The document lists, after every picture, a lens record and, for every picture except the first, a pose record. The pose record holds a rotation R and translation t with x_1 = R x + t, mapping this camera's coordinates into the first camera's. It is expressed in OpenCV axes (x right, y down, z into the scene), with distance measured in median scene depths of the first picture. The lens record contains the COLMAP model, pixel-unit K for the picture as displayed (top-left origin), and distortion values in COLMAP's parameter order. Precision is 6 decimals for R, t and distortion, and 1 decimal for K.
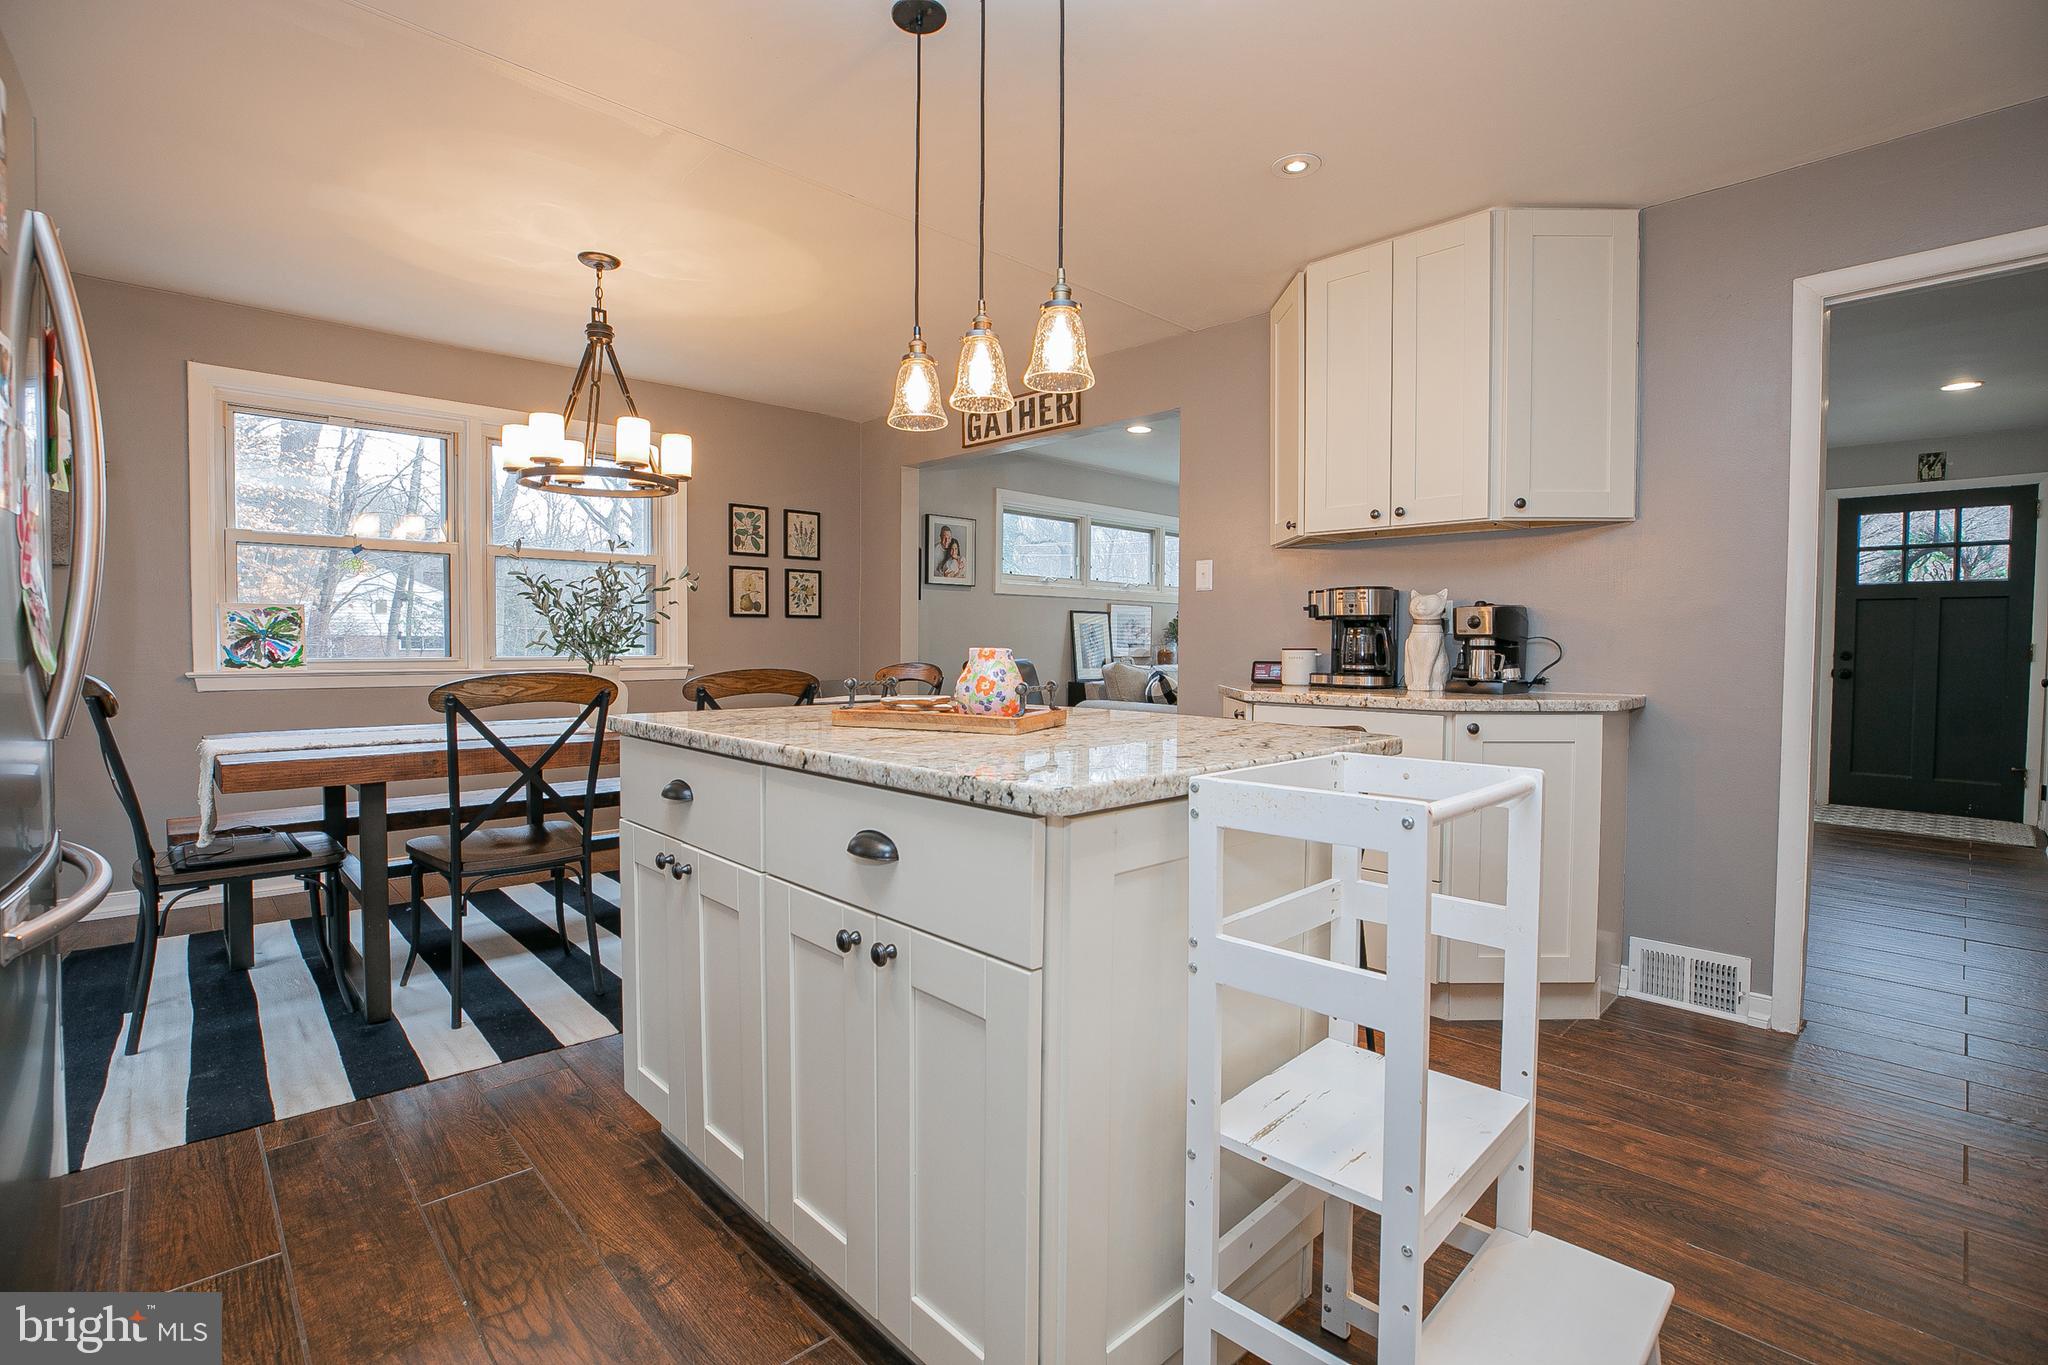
lens RADIAL K [[933.9, 0, 1027.9], [0, 933.9, 675.6], [0, 0, 1]] dist [-0.043864, 0.013773]
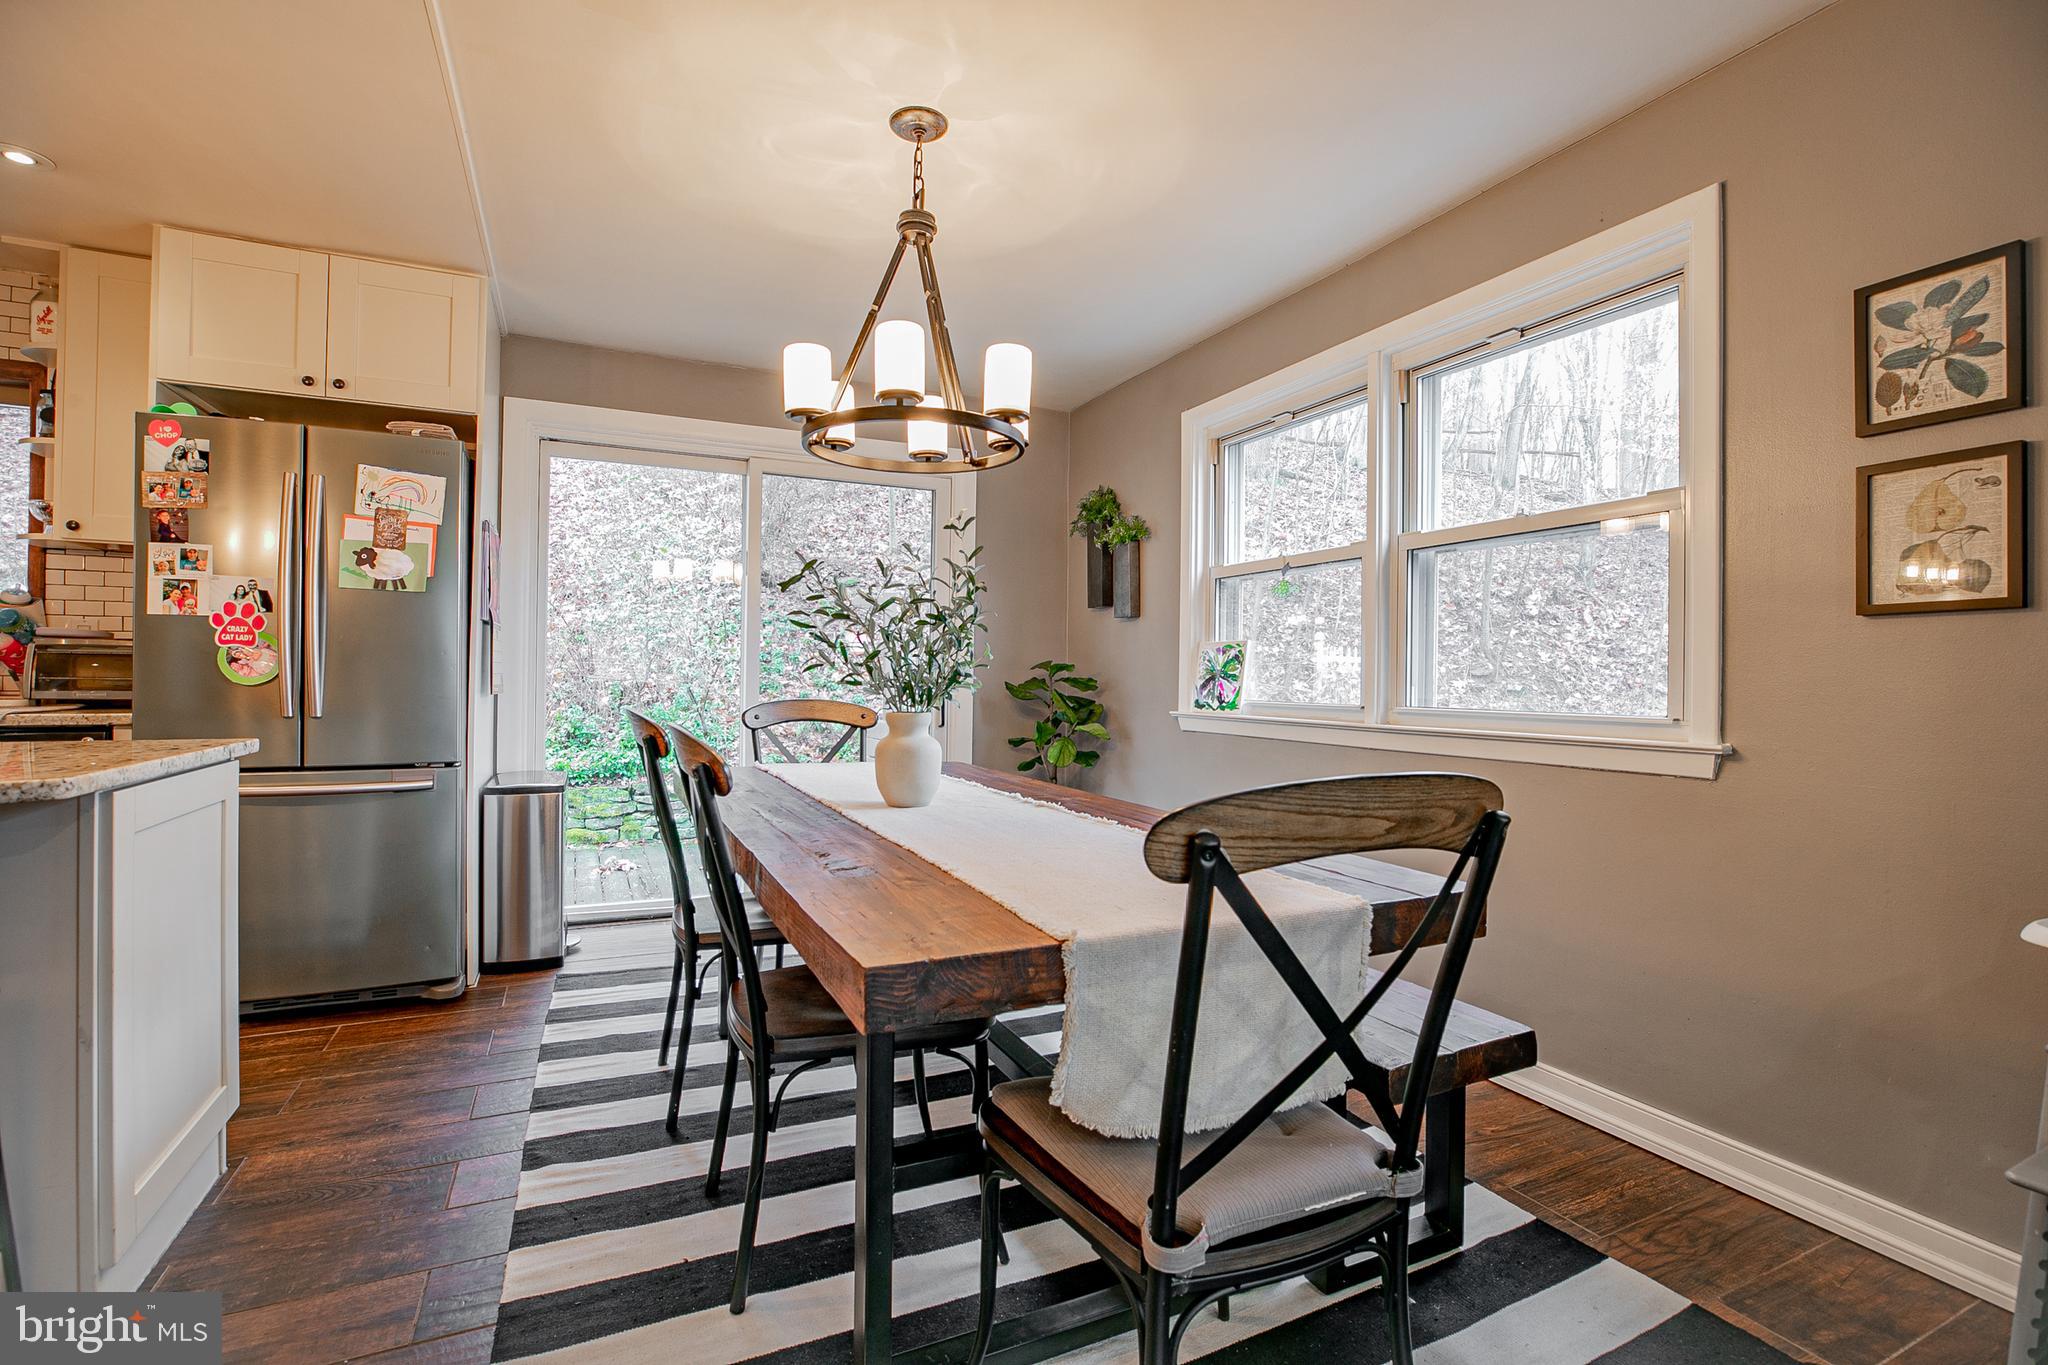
lens RADIAL K [[933.9, 0, 1027.9], [0, 933.9, 675.6], [0, 0, 1]] dist [-0.043864, 0.013773]
pose [[-0.316989, -0.010865, -0.948367, 0.097360], [-0.046504, 0.998910, 0.004099, -0.028099], [0.947289, 0.045402, -0.317148, 0.814249]]
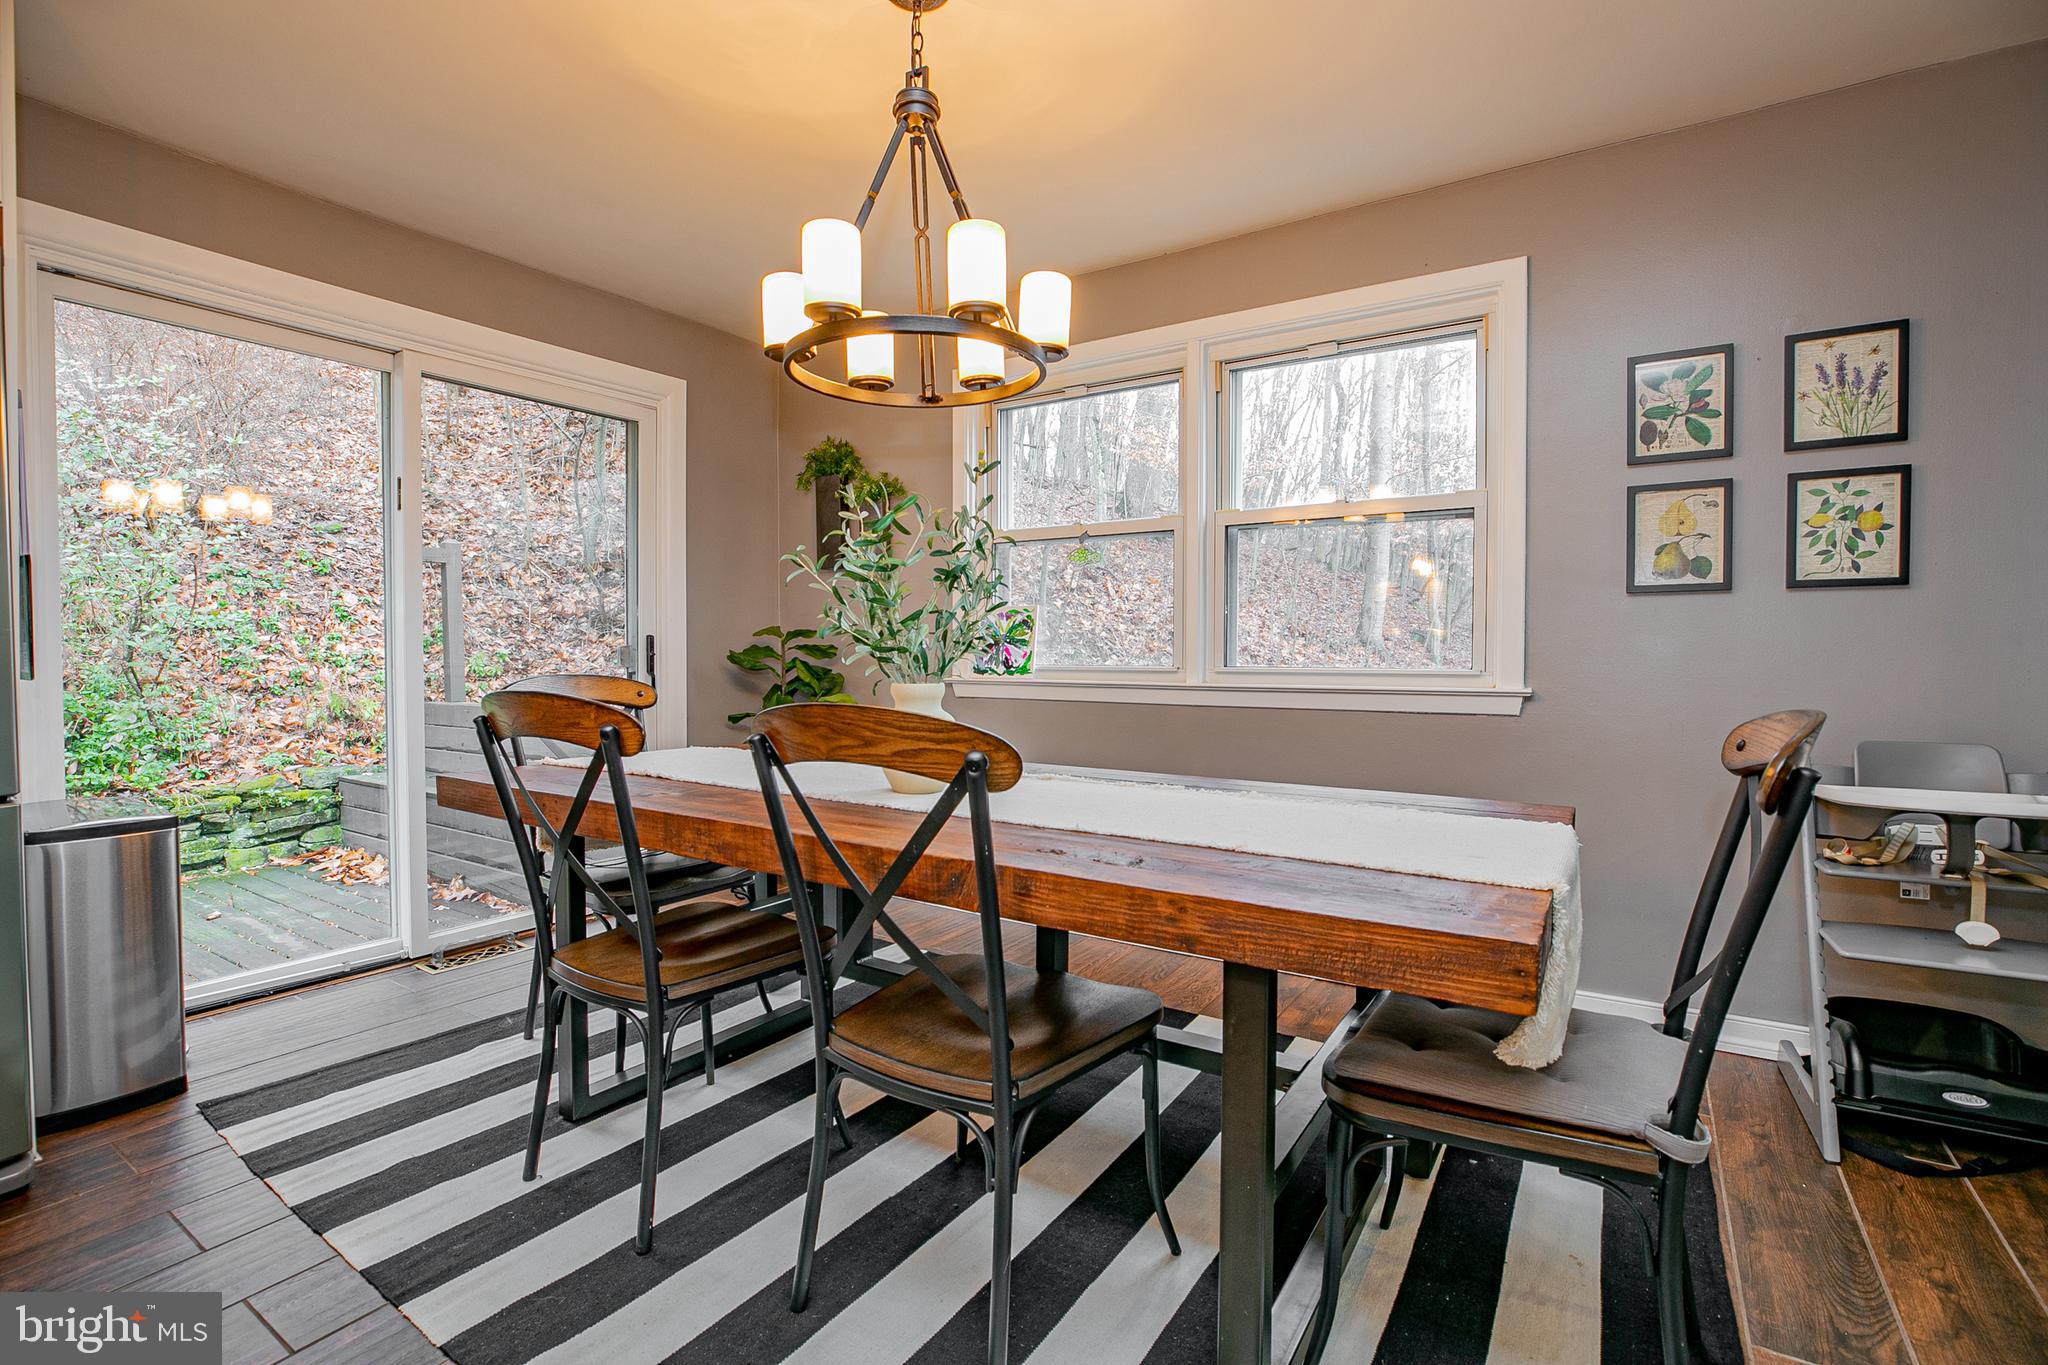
lens RADIAL K [[933.9, 0, 1027.9], [0, 933.9, 675.6], [0, 0, 1]] dist [-0.043864, 0.013773]
pose [[0.227167, 0.022551, -0.973595, 0.075644], [-0.033707, 0.999315, 0.015282, -0.017063], [0.973272, 0.029346, 0.227772, 0.587621]]
